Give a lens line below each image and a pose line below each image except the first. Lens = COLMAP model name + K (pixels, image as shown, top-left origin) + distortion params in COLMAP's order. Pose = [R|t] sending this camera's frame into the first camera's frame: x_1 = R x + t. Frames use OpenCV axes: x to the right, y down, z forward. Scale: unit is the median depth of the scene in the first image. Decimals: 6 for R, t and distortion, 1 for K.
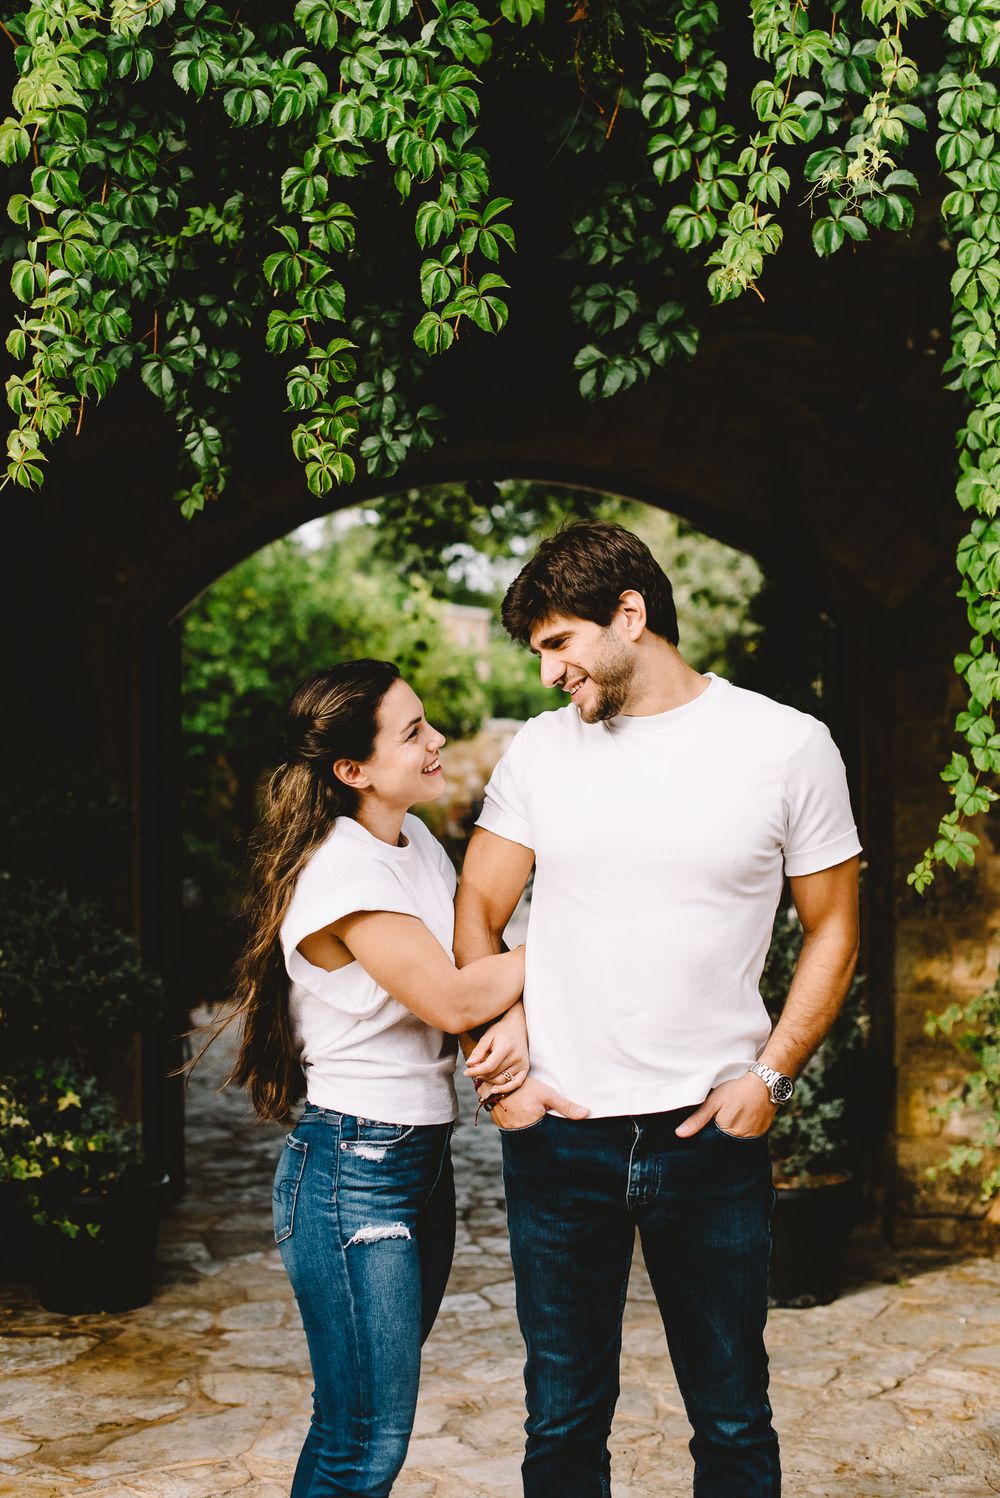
lens RADIAL K [[2279.1, 0, 510.9], [0, 2279.1, 732.3], [0, 0, 1]] dist [-0.009483, 0.243466]
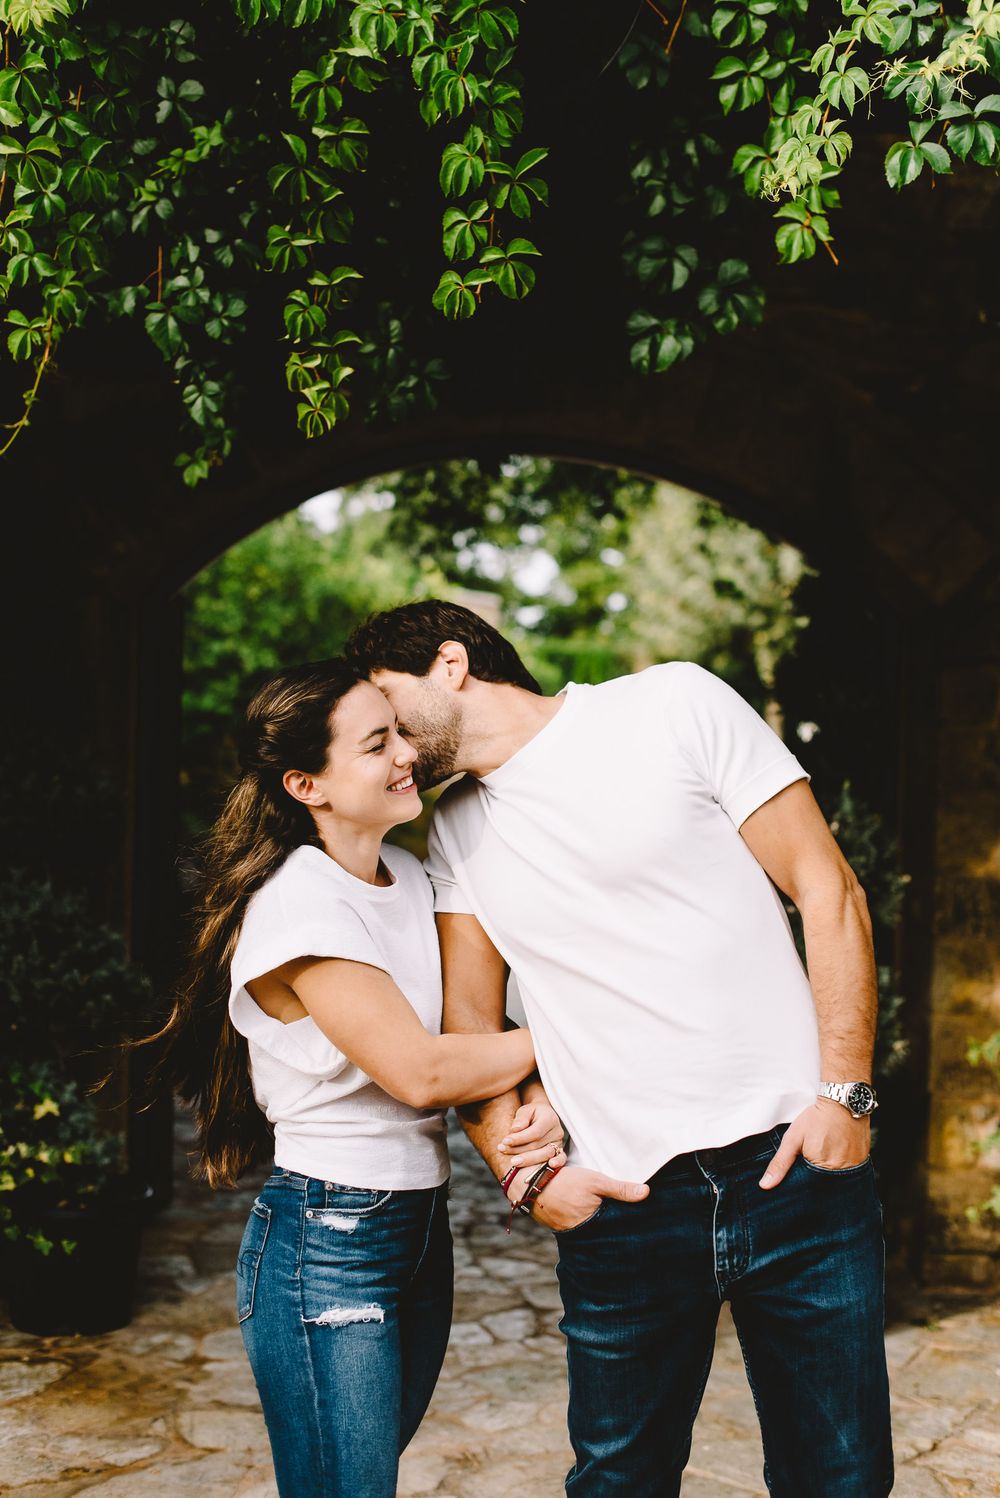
lens RADIAL K [[2232.8, 0, 507.8], [0, 2232.8, 761.5], [0, 0, 1]] dist [0.010211, 0.157873]
pose [[0.999556, 0.029671, -0.002821, -0.007398], [-0.029610, 0.999366, 0.019759, -0.003160], [0.003405, -0.019667, 0.999801, 0.092617]]
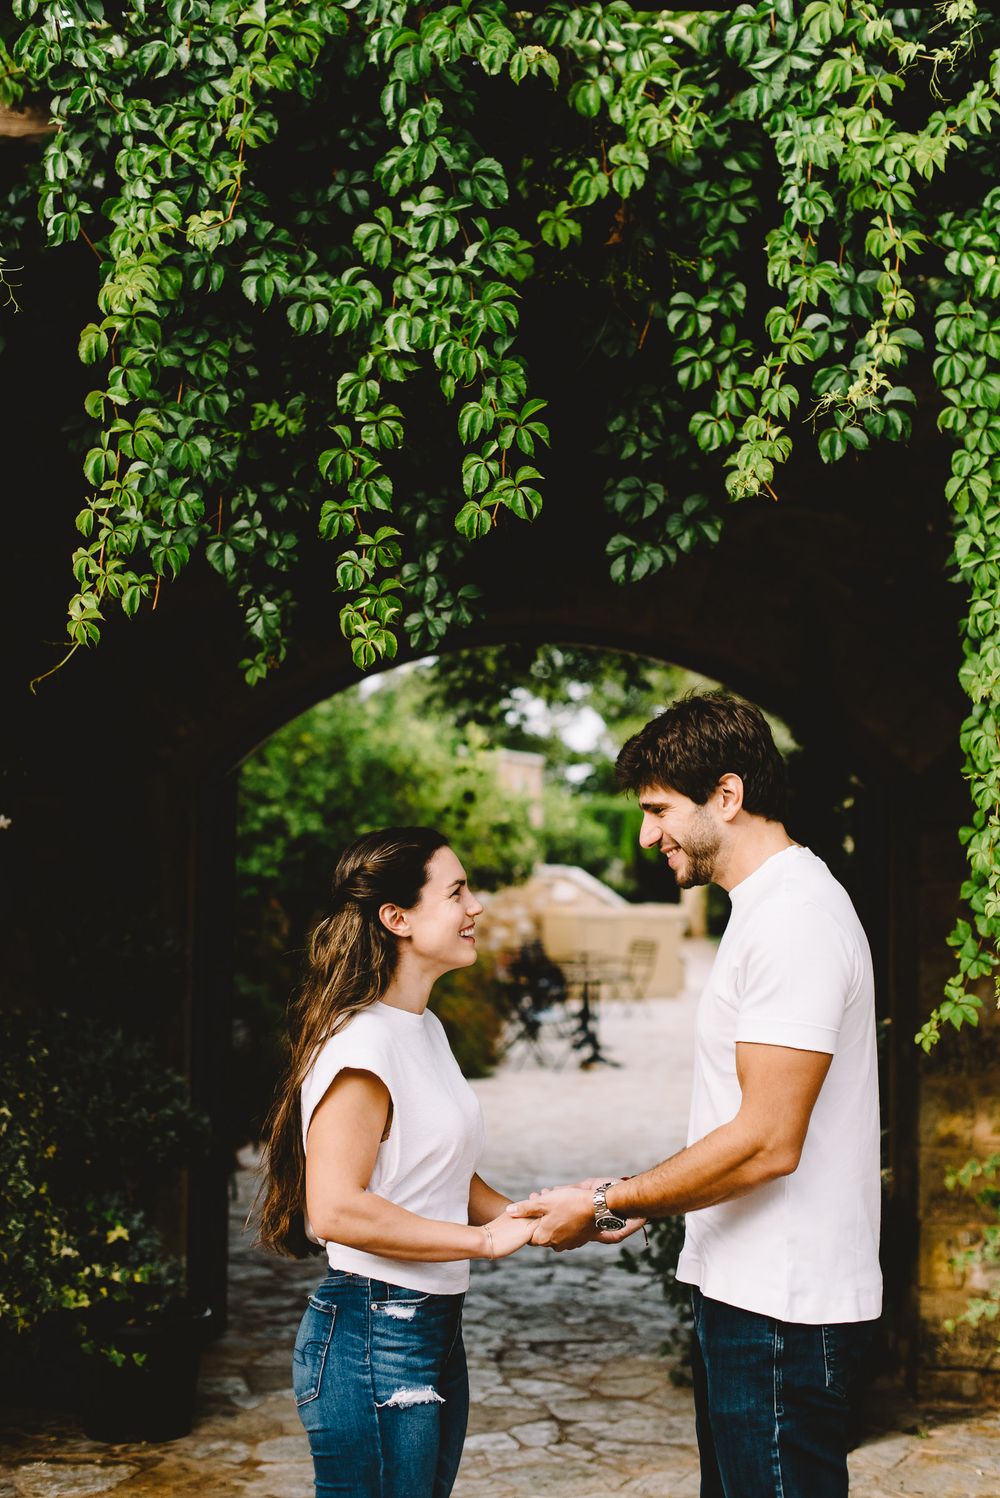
lens RADIAL K [[2279.1, 0, 510.9], [0, 2279.1, 732.3], [0, 0, 1]] dist [-0.009483, 0.243466]
pose [[0.999531, 0.017445, -0.025153, 0.008075], [-0.018996, 0.997845, -0.062807, -0.004817], [0.024003, 0.063255, 0.997709, -0.049741]]
